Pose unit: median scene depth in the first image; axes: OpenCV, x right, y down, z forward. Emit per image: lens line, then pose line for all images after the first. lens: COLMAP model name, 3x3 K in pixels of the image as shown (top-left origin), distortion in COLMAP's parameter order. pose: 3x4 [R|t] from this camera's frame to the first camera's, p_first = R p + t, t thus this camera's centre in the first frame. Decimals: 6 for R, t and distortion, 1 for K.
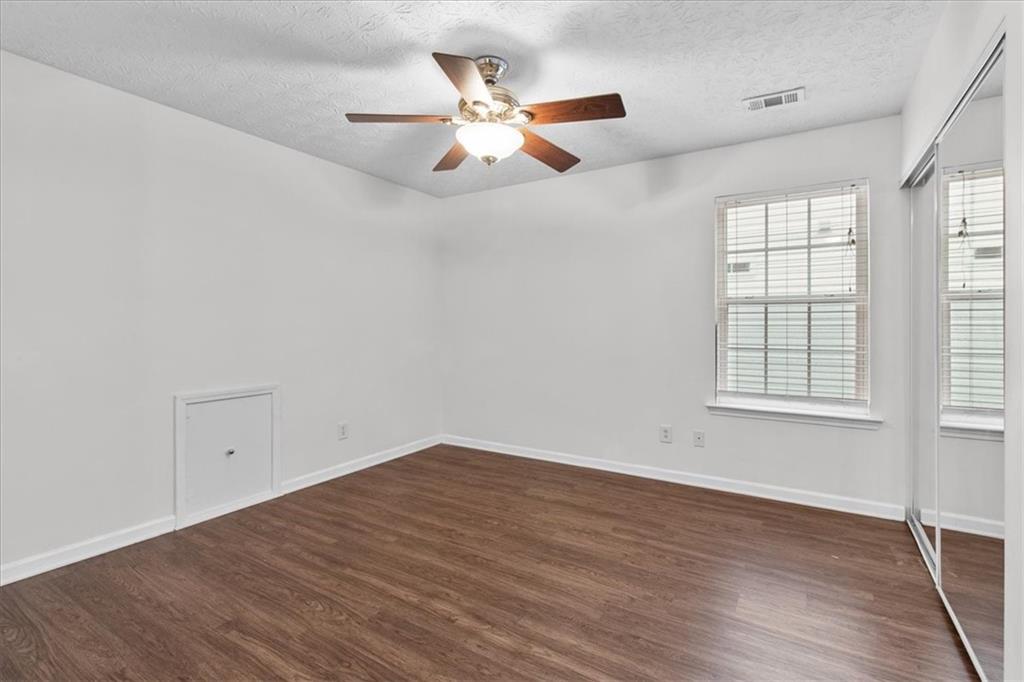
lens RADIAL K [[471.0, 0, 518.8], [0, 471.0, 326.4], [0, 0, 1]] dist [-0.001390, 0.000056]
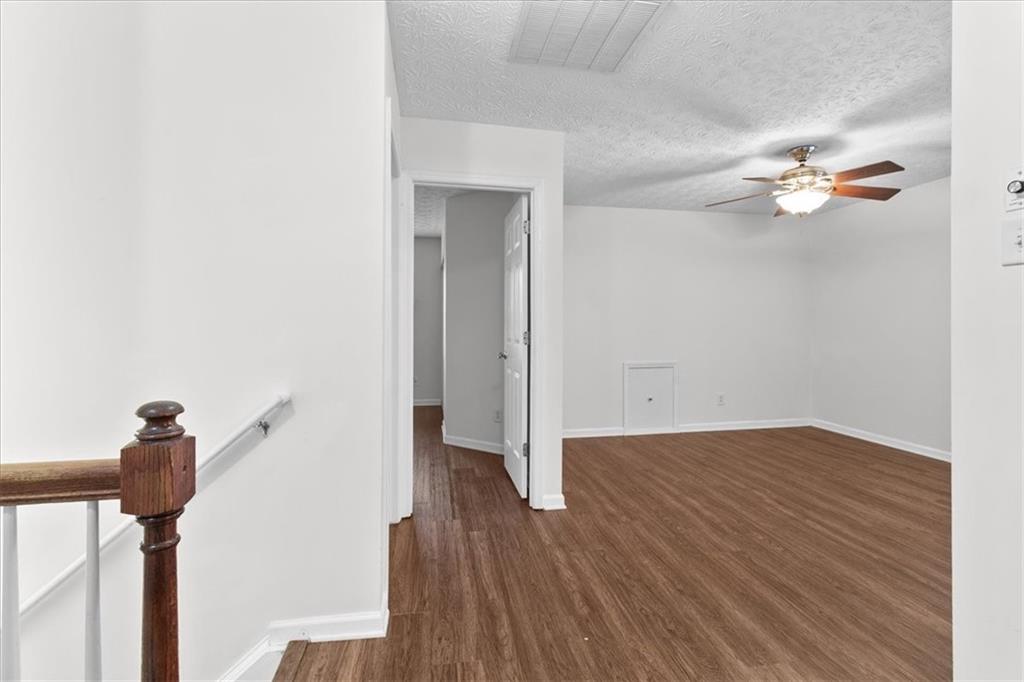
lens RADIAL K [[471.0, 0, 518.8], [0, 471.0, 326.4], [0, 0, 1]] dist [-0.001390, 0.000056]
pose [[0.671087, 0.002117, -0.741375, 0.431496], [0.001178, 0.999992, 0.003921, -0.006039], [0.741378, -0.003505, 0.671079, -0.645297]]
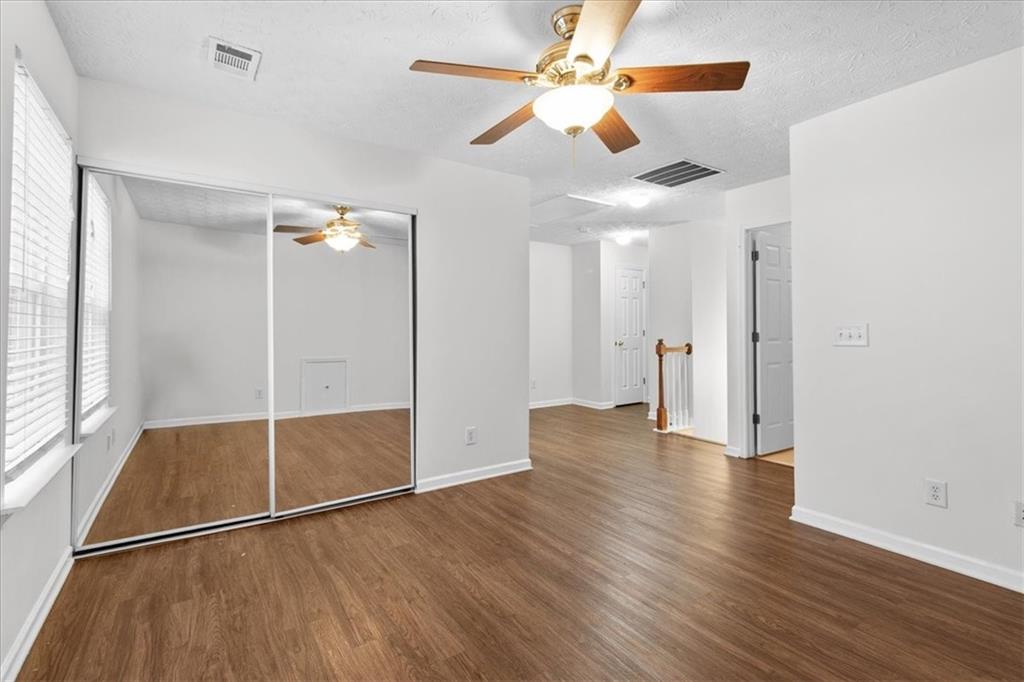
lens RADIAL K [[471.0, 0, 518.8], [0, 471.0, 326.4], [0, 0, 1]] dist [-0.001390, 0.000056]
pose [[-0.913625, 0.003304, 0.406546, -0.305962], [0.002075, 0.999992, -0.003465, -0.000932], [-0.406554, -0.002322, -0.913624, 1.771423]]
